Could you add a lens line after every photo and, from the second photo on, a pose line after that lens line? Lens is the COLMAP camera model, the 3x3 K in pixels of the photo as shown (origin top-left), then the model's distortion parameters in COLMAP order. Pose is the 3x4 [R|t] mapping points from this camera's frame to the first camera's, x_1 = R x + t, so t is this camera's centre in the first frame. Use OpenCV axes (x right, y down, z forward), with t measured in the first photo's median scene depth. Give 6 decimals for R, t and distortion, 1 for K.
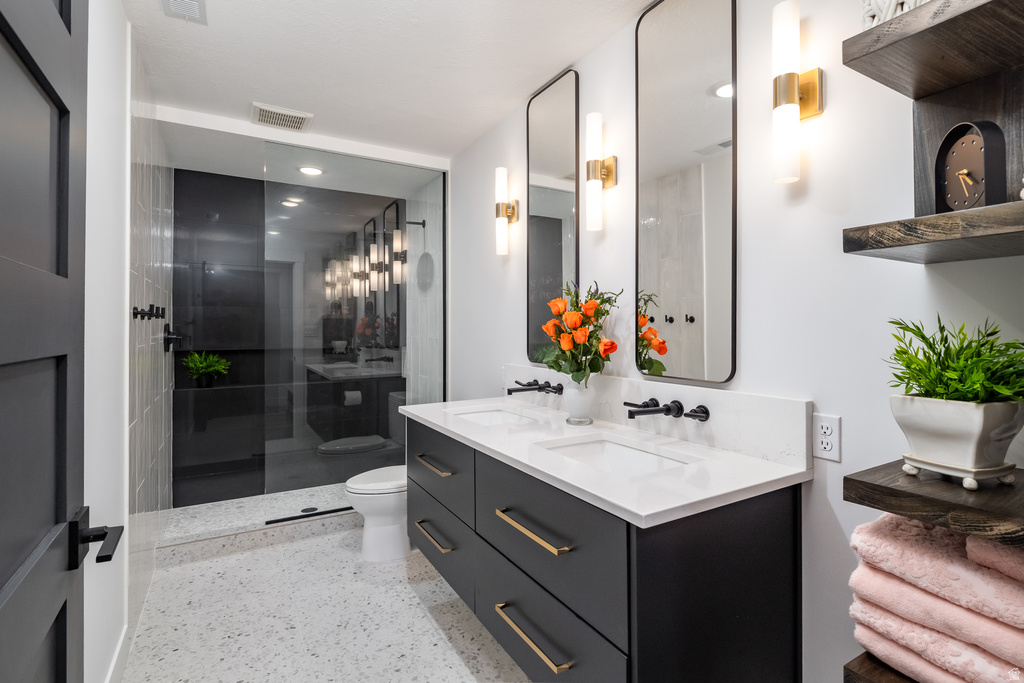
lens RADIAL K [[464.6, 0, 510.7], [0, 464.6, 327.3], [0, 0, 1]] dist [-0.001989, -0.000215]
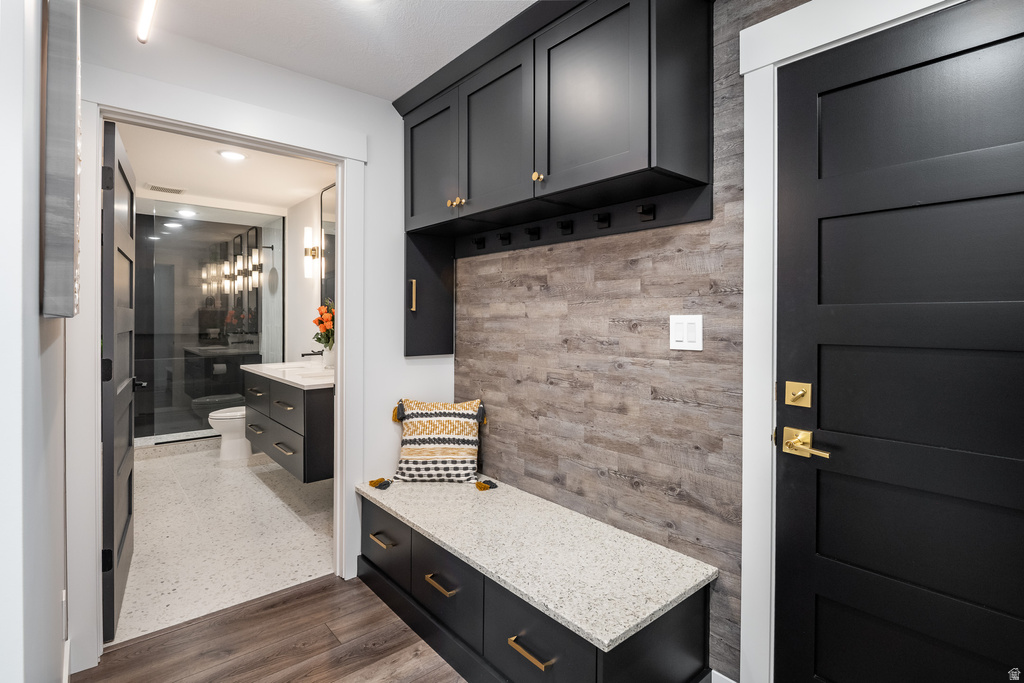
lens RADIAL K [[499.3, 0, 507.9], [0, 499.3, 319.5], [0, 0, 1]] dist [0.001250, -0.000109]
pose [[0.987331, 0.005135, 0.158594, 0.249820], [-0.006546, 0.999944, 0.008372, -0.014207], [-0.158542, -0.009304, 0.987308, -0.561616]]
